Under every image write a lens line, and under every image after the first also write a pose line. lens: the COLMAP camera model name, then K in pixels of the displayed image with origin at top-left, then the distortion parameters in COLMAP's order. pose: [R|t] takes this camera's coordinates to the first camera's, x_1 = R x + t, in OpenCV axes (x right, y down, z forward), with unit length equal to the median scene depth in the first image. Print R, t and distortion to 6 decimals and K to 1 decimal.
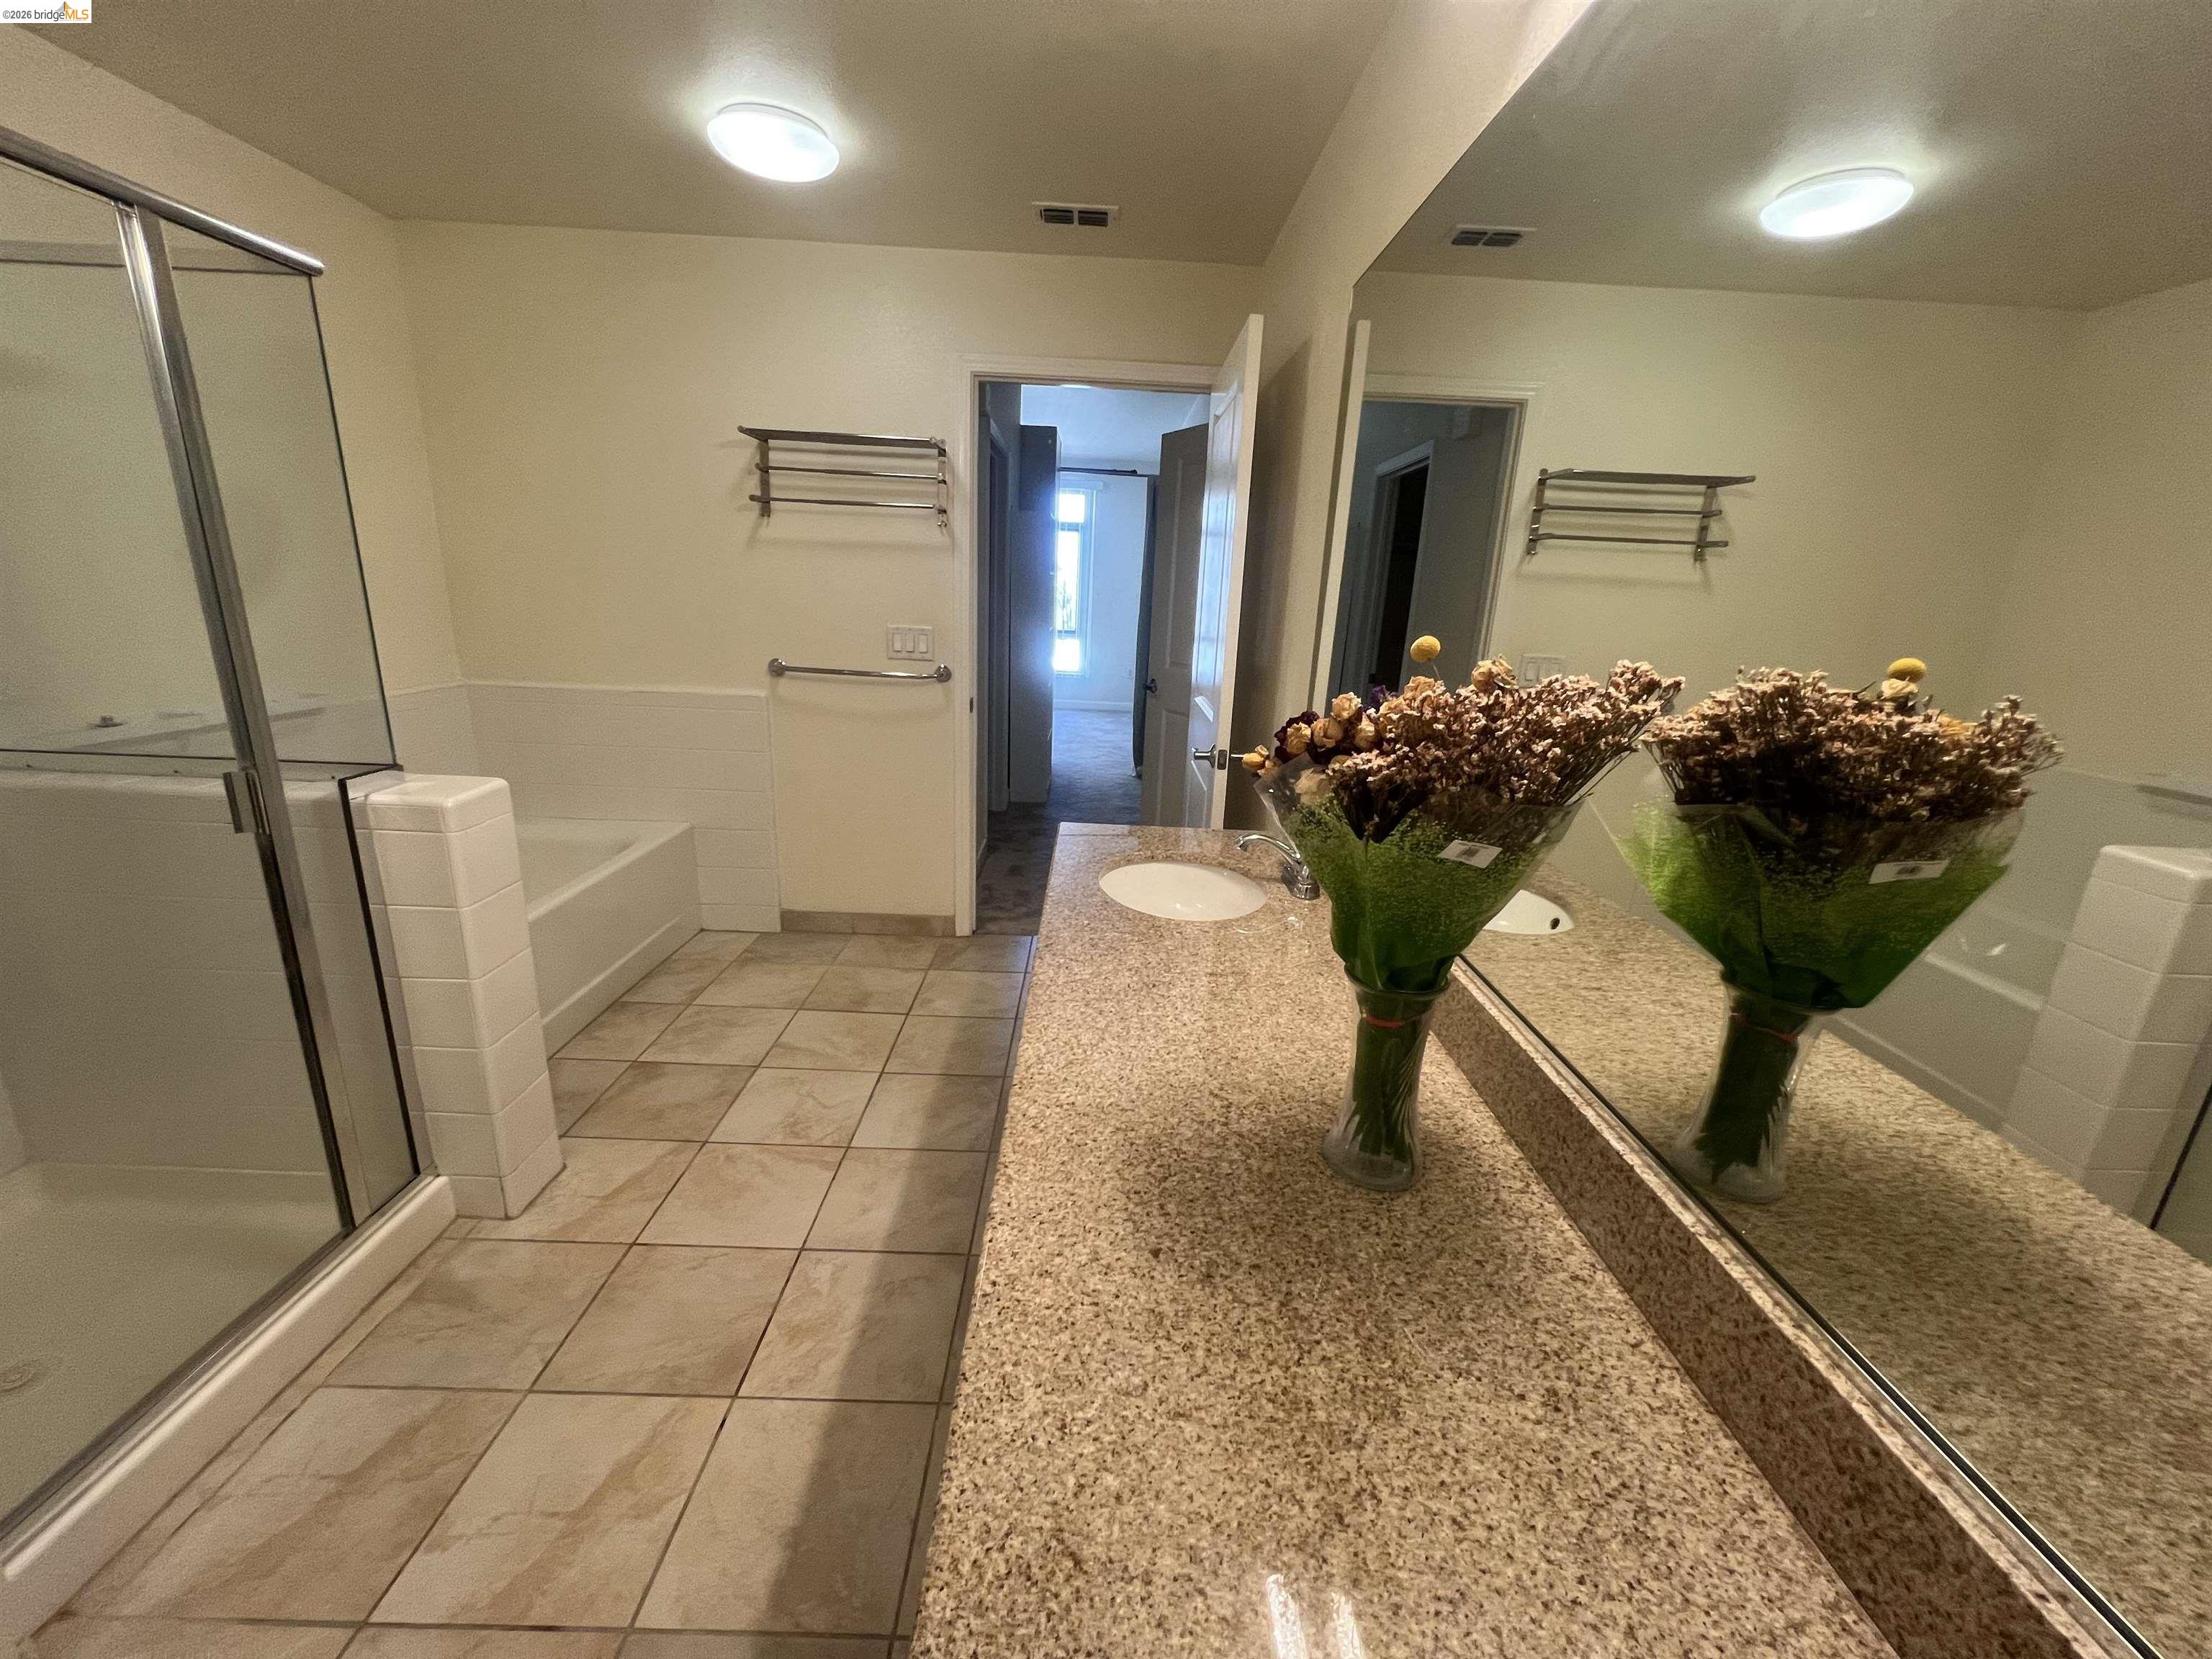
lens RADIAL K [[886.1, 0, 1105.8], [0, 886.1, 832.5], [0, 0, 1]] dist [0.000336, -0.000267]
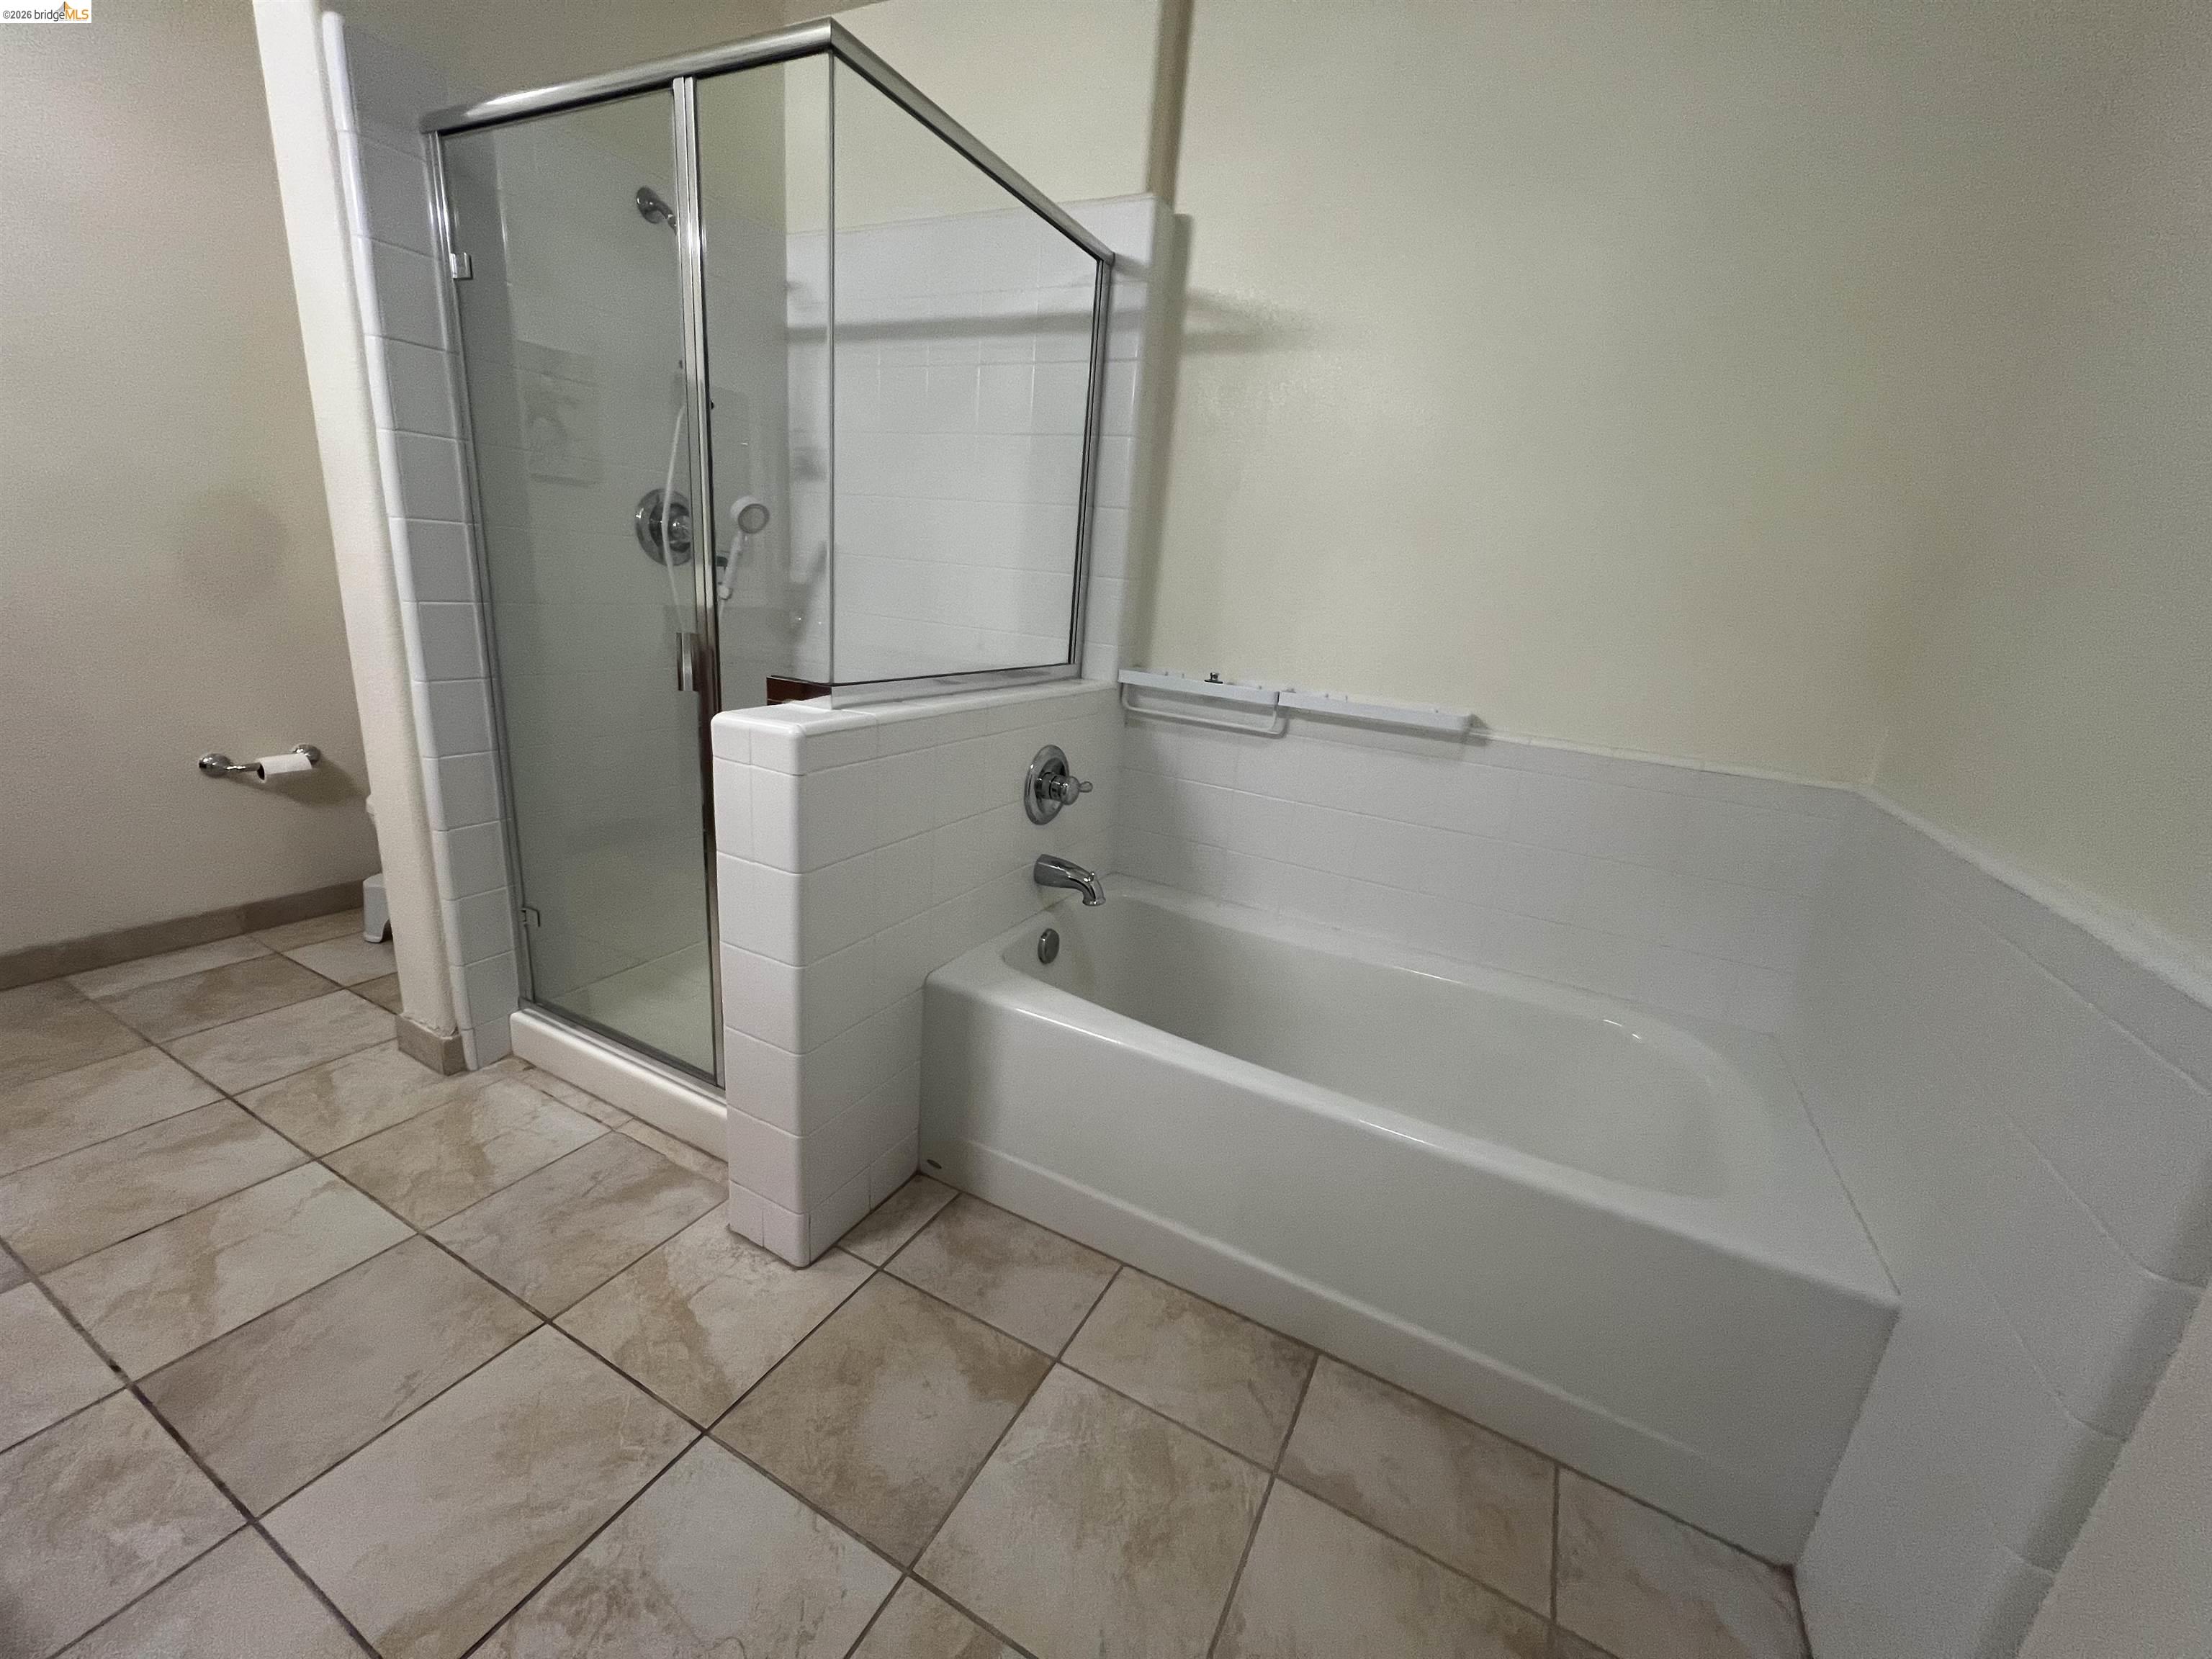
lens RADIAL K [[886.1, 0, 1105.8], [0, 886.1, 832.5], [0, 0, 1]] dist [0.000336, -0.000267]
pose [[-0.463310, 0.170316, -0.869676, -0.159496], [-0.334087, 0.875383, 0.349415, -0.282248], [0.820810, 0.452435, -0.348673, 1.331315]]
